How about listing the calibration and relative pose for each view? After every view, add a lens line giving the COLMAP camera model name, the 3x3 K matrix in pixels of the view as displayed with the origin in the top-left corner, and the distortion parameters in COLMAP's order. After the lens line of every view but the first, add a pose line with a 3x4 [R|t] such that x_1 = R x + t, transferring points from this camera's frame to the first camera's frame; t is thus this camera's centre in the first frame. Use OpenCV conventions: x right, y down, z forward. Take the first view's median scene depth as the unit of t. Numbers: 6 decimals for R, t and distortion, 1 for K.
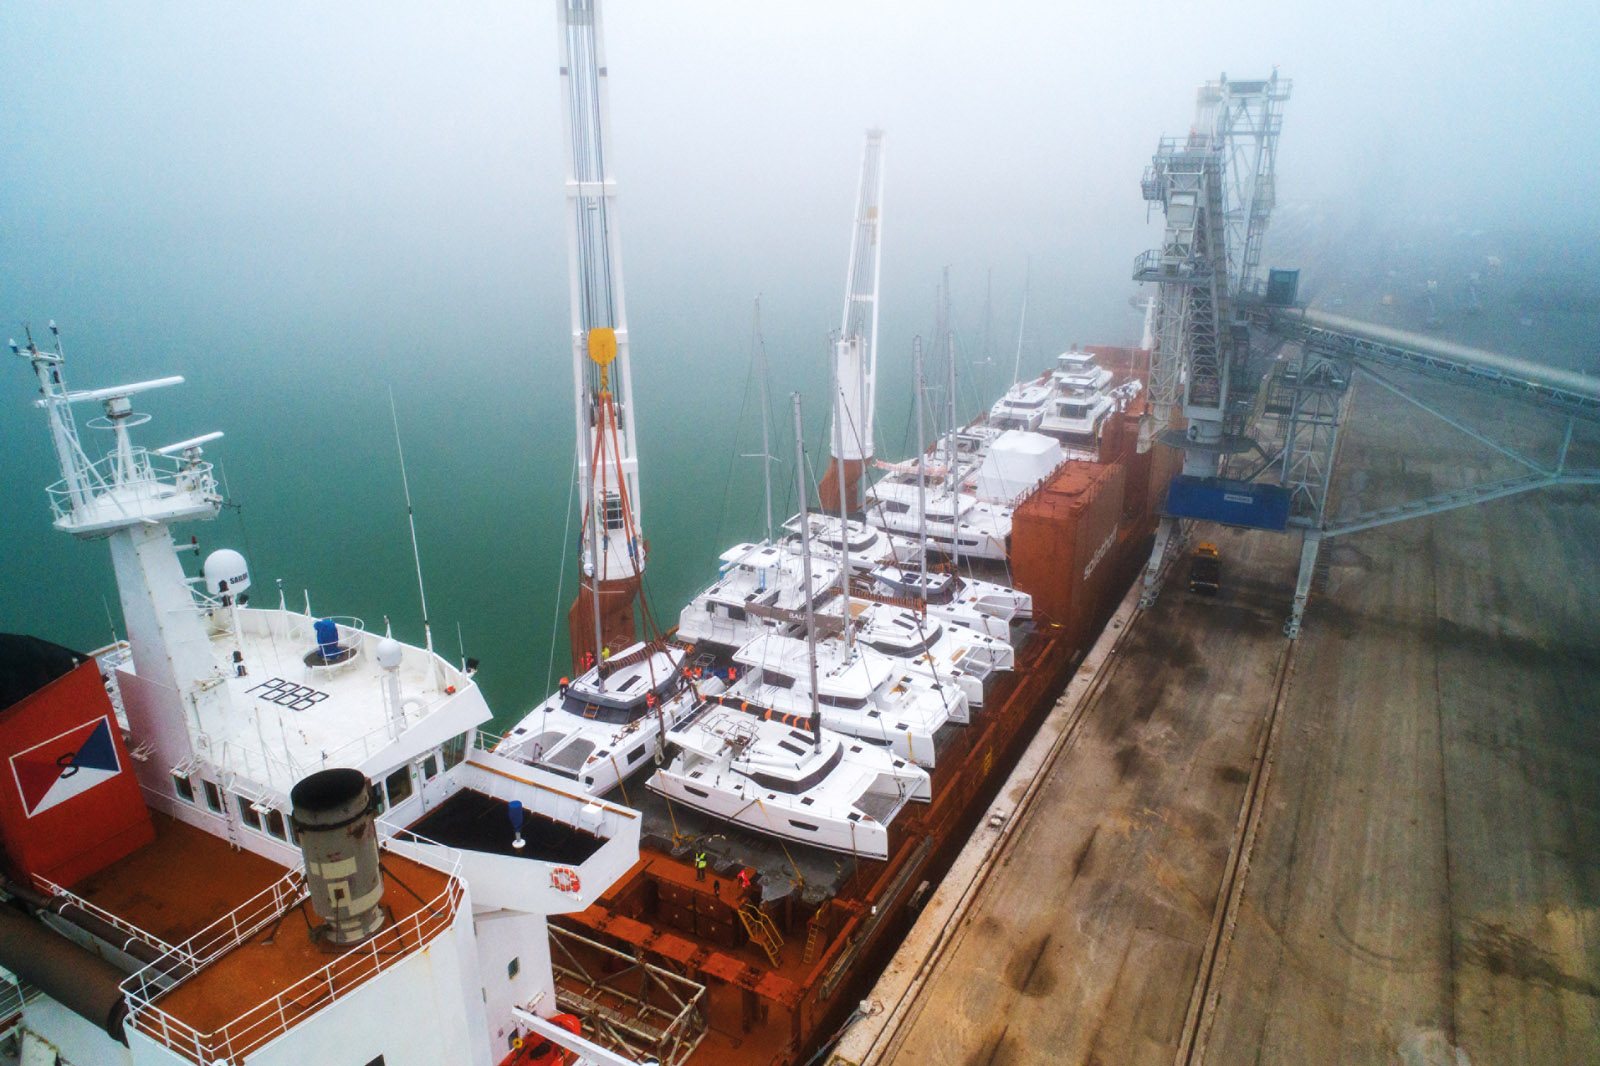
lens RADIAL K [[1076.1, 0, 800.0], [0, 1076.1, 533.0], [0, 0, 1]] dist [-0.002103, 0.001820]
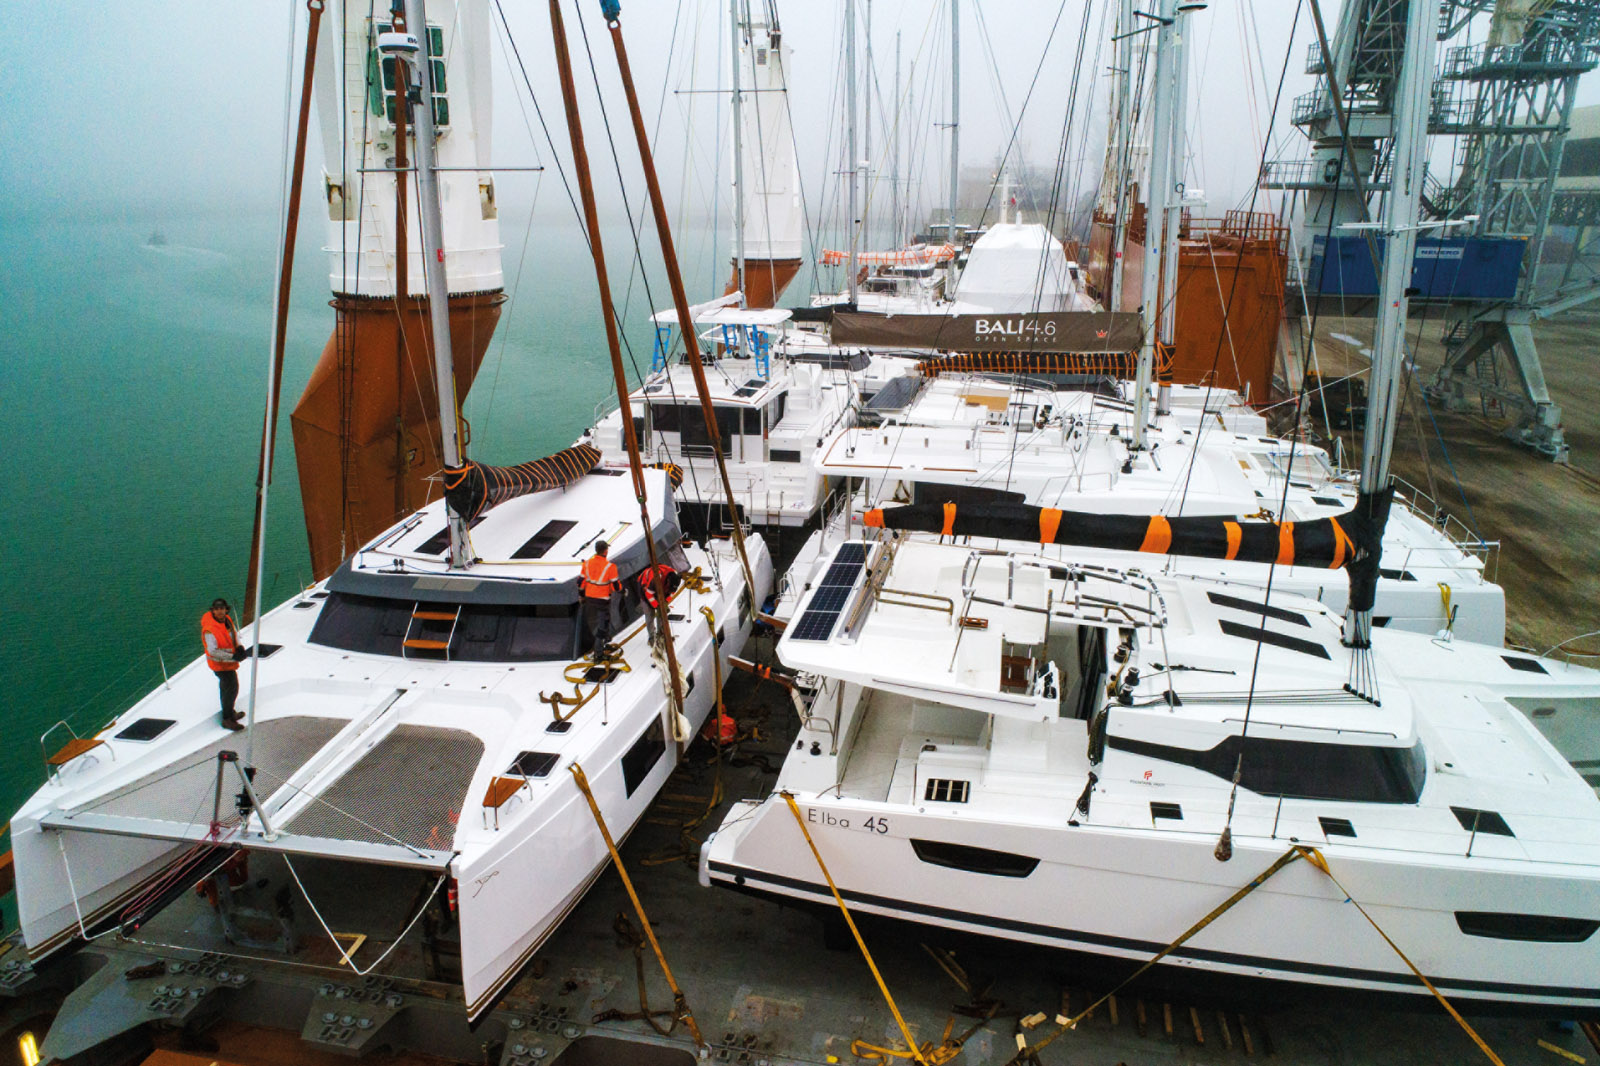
lens RADIAL K [[1076.1, 0, 800.0], [0, 1076.1, 533.0], [0, 0, 1]] dist [-0.002103, 0.001820]
pose [[0.955256, -0.067621, 0.287948, -0.187391], [0.080483, 0.996208, -0.033053, 0.162223], [-0.284621, 0.054749, 0.957075, 0.729387]]
